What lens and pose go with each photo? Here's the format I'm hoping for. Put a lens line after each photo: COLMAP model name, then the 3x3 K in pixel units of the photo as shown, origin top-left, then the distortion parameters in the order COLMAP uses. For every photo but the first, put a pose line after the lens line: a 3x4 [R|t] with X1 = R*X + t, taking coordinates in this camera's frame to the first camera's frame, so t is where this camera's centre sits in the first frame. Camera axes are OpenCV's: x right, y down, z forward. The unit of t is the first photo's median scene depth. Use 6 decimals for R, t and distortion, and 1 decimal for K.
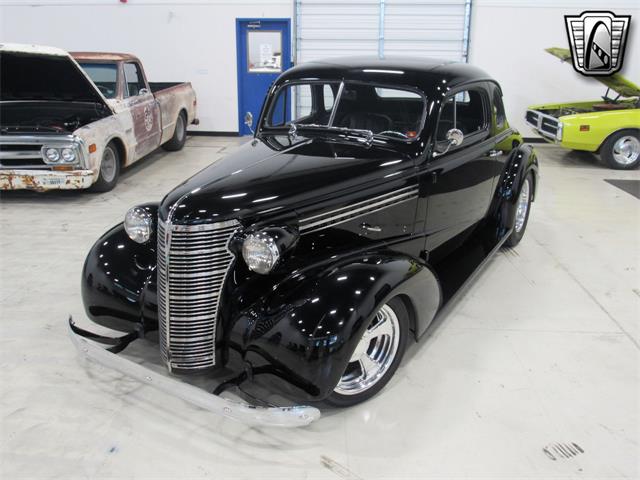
lens RADIAL K [[579.8, 0, 320.0], [0, 579.8, 240.0], [0, 0, 1]] dist [-0.023971, -0.005276]
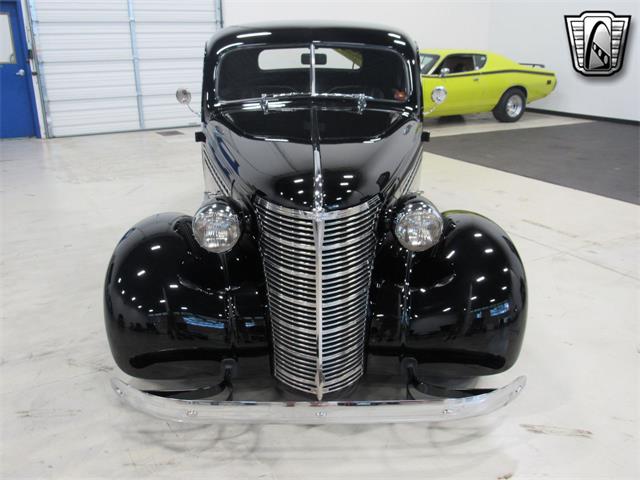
lens RADIAL K [[568.3, 0, 320.0], [0, 568.3, 240.0], [0, 0, 1]] dist [-0.041000, 0.000636]
pose [[0.842329, -0.187695, 0.505225, -0.559892], [0.178976, 0.981618, 0.066283, -0.035834], [-0.508379, 0.034591, 0.860438, 0.299194]]
